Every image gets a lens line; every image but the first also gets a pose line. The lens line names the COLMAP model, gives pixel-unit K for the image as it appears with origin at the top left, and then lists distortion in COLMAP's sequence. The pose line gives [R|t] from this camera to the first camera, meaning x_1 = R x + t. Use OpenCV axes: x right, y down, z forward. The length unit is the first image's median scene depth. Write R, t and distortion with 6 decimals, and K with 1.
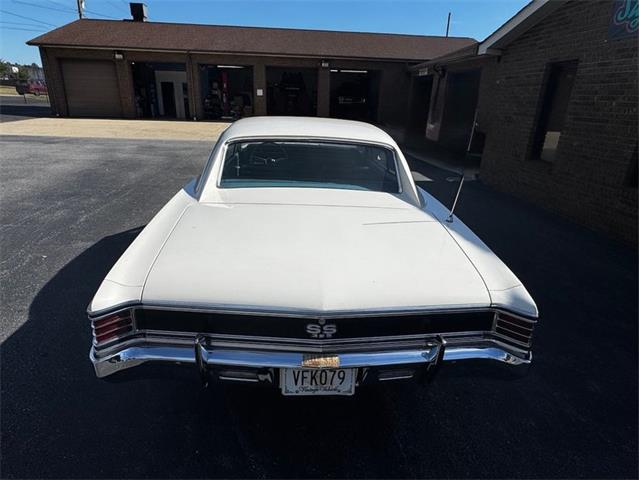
lens RADIAL K [[386.5, 0, 320.0], [0, 386.5, 239.5], [0, 0, 1]] dist [-0.005373, 0.000812]
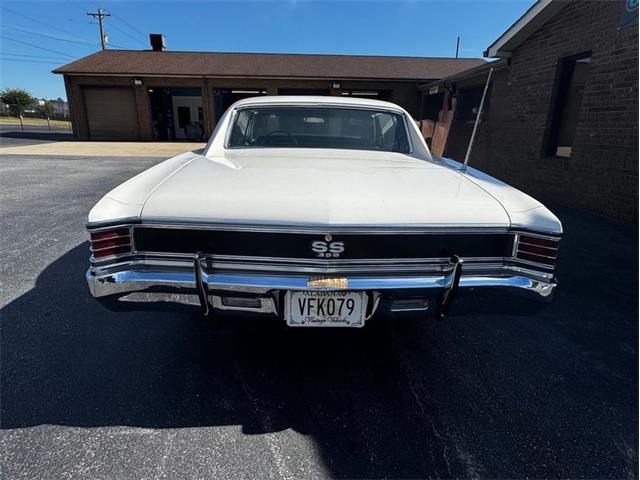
lens RADIAL K [[386.5, 0, 319.0], [0, 386.5, 243.7], [0, 0, 1]] dist [-0.005373, 0.000812]
pose [[0.999295, -0.007955, -0.036682, 0.004969], [0.005696, 0.998104, -0.061292, 0.084867], [0.037100, 0.061040, 0.997446, 0.017908]]
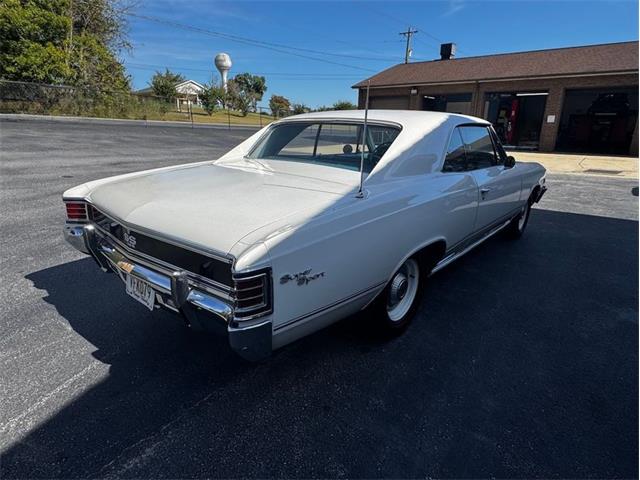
lens RADIAL K [[386.5, 0, 303.8], [0, 386.5, 235.3], [0, 0, 1]] dist [-0.005373, 0.000812]
pose [[0.692166, 0.175851, -0.699988, 0.375364], [-0.243820, 0.969817, 0.002542, 0.025129], [0.679307, 0.168912, 0.714150, 0.149573]]
